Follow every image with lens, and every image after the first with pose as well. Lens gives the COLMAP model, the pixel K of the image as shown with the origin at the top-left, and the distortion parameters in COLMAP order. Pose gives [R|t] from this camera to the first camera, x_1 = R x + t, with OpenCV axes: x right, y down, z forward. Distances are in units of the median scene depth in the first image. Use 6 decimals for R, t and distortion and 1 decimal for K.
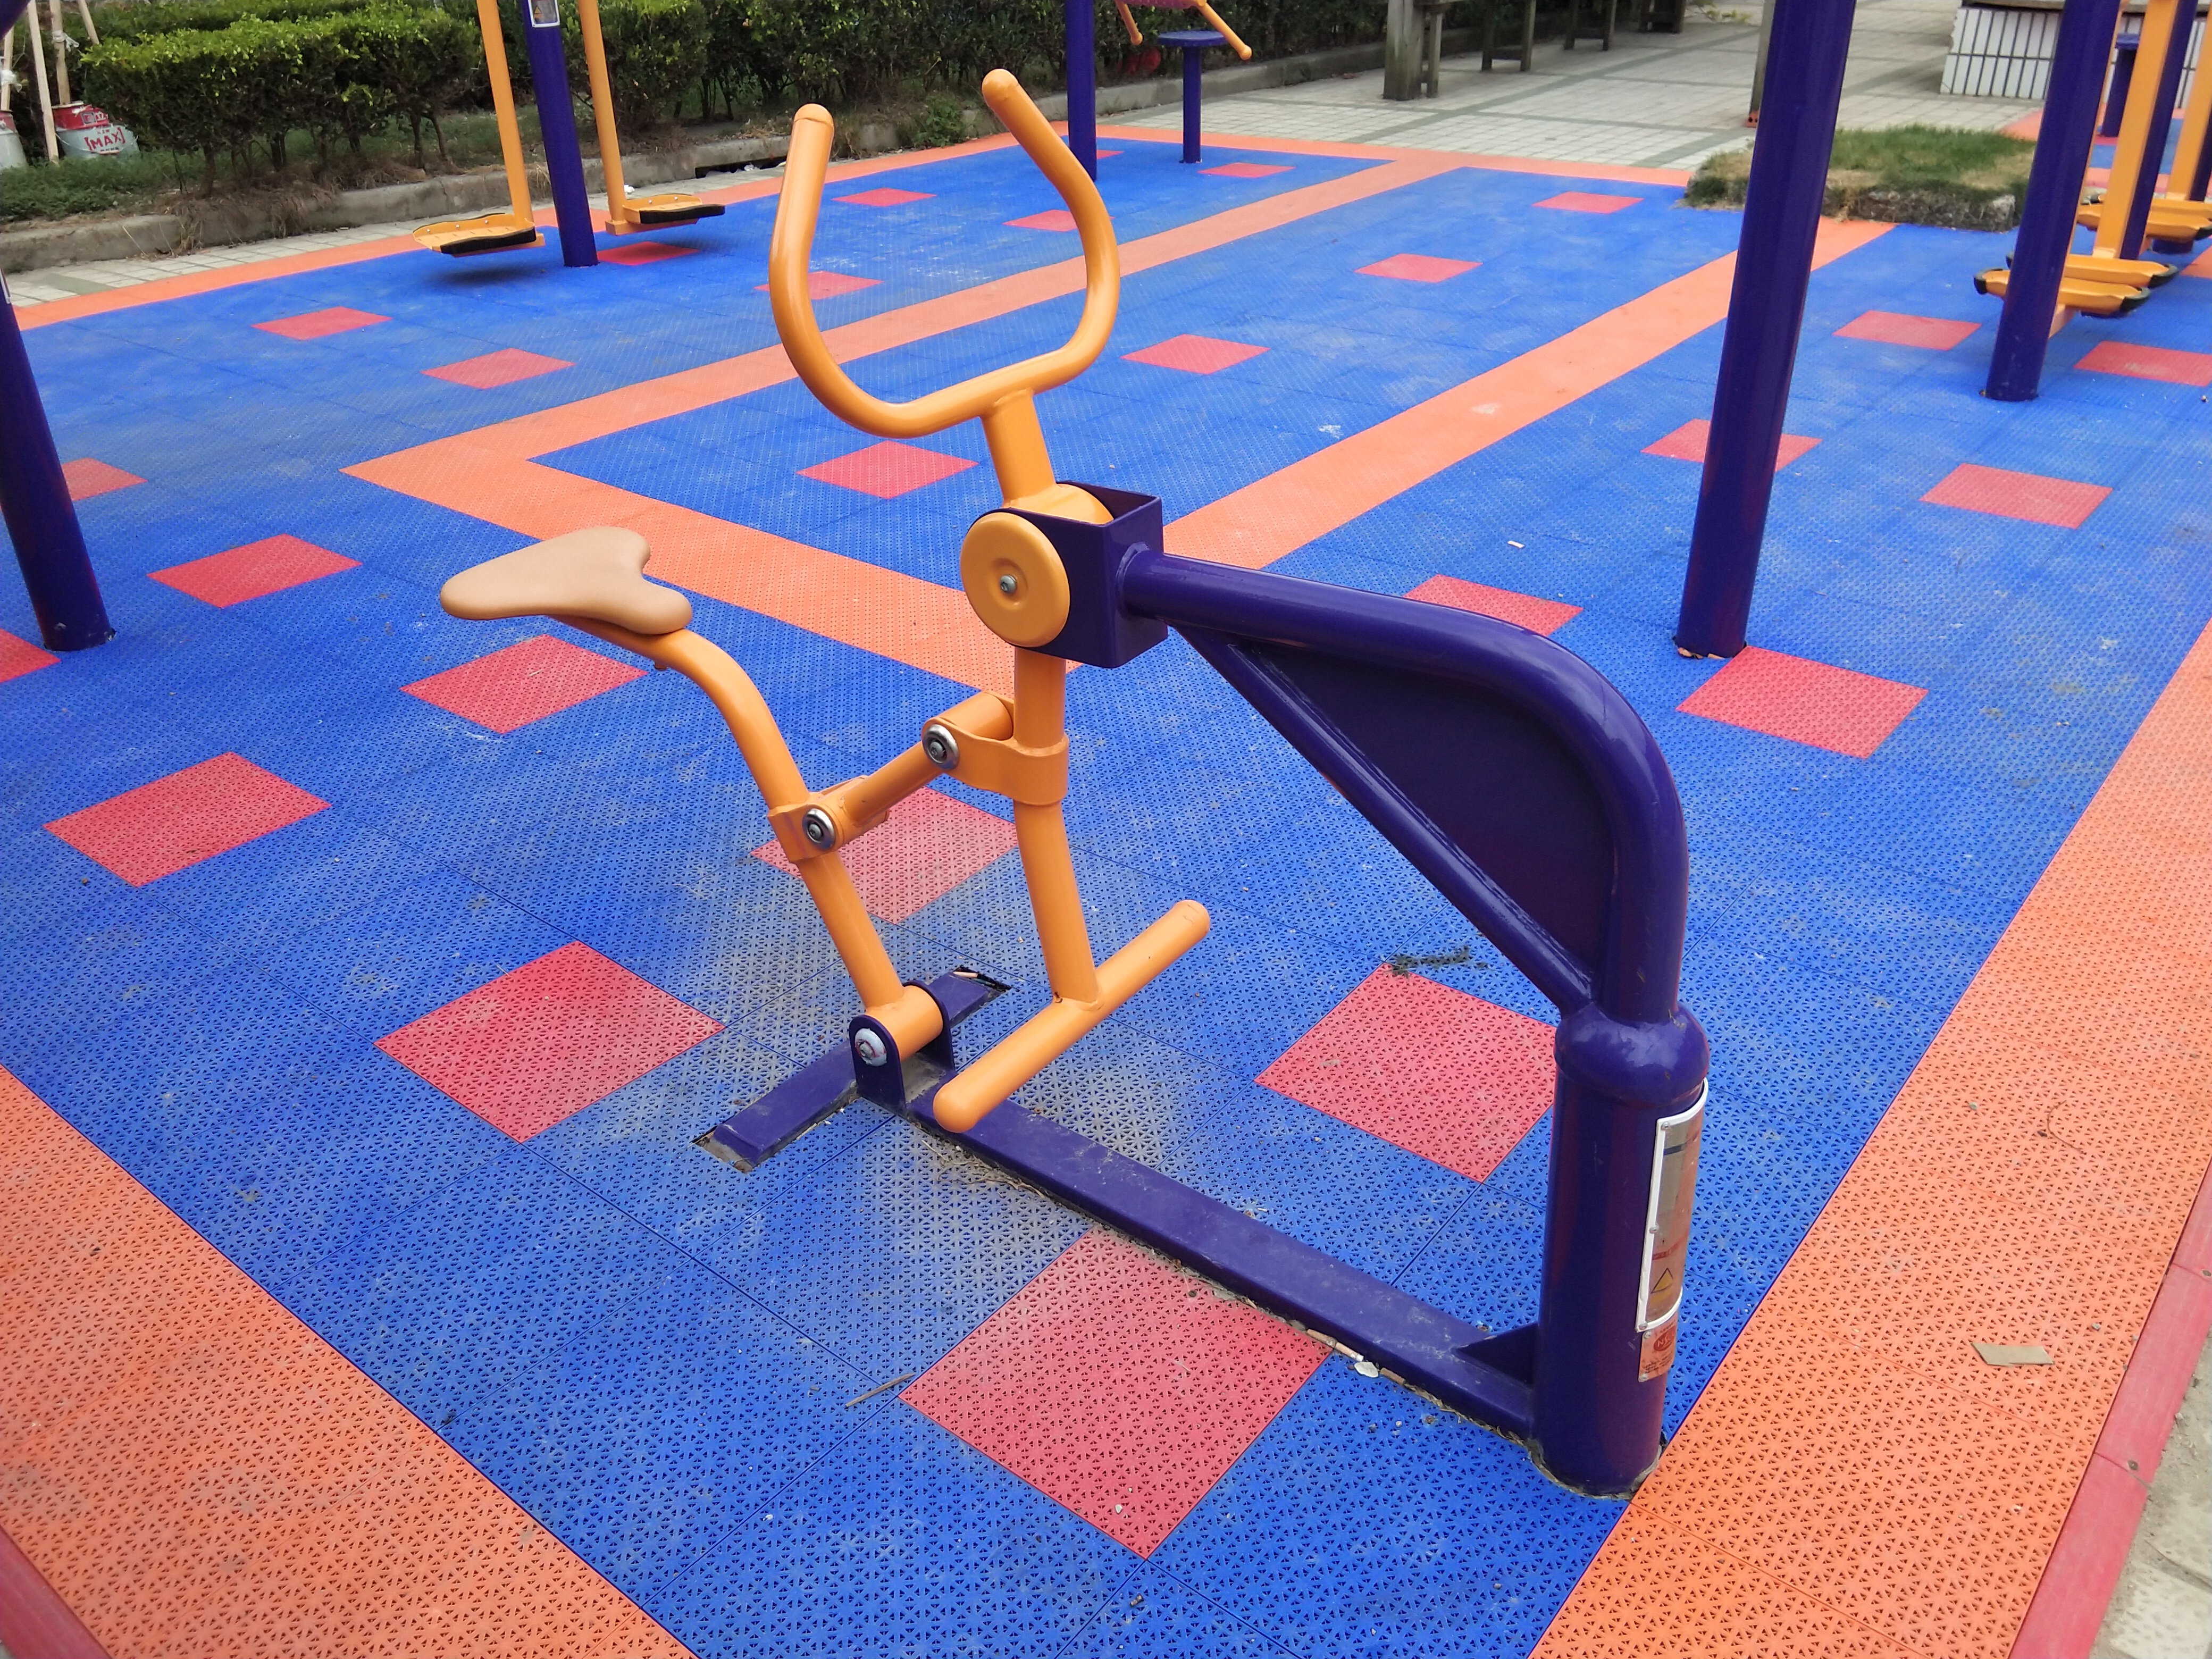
lens RADIAL K [[1778.8, 0, 1093.7], [0, 1778.8, 810.8], [0, 0, 1]] dist [0.080670, -0.117890]
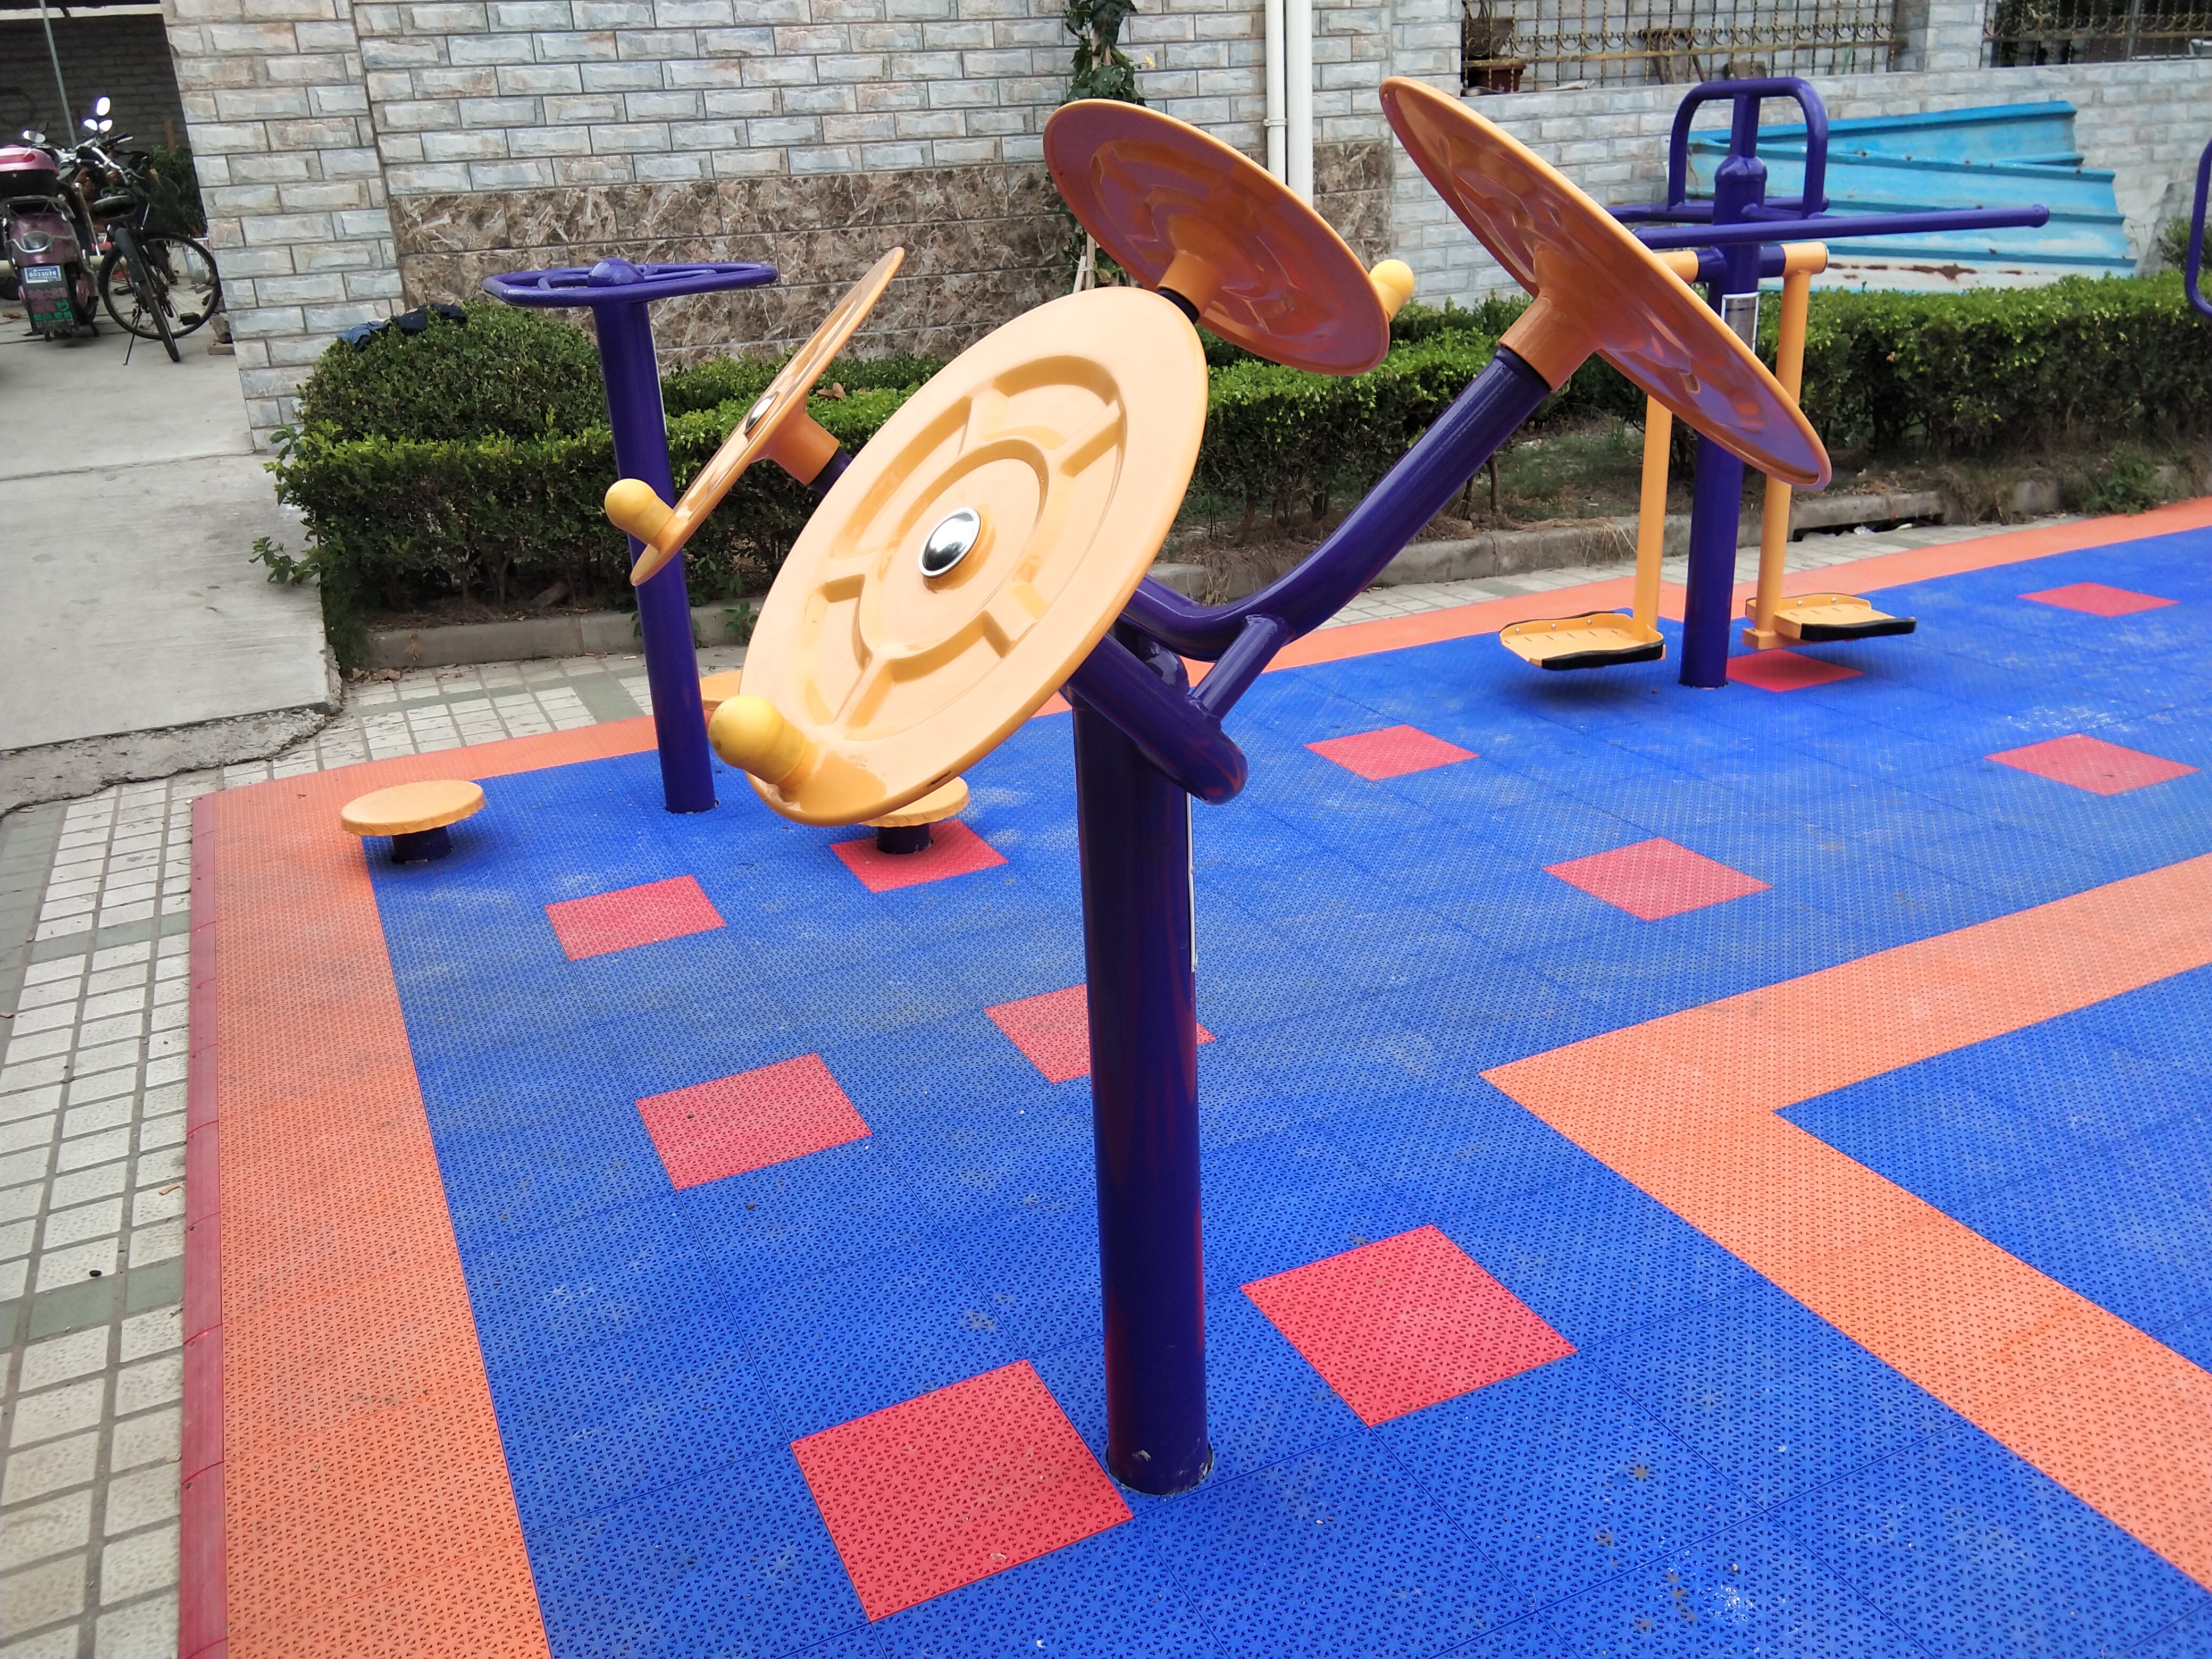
lens RADIAL K [[1778.8, 0, 1093.7], [0, 1778.8, 810.8], [0, 0, 1]] dist [0.080670, -0.117890]
pose [[0.901791, 0.135304, -0.410446, -0.189704], [-0.186228, 0.978688, -0.086537, -0.131863], [0.389990, 0.154475, 0.907769, 0.213442]]
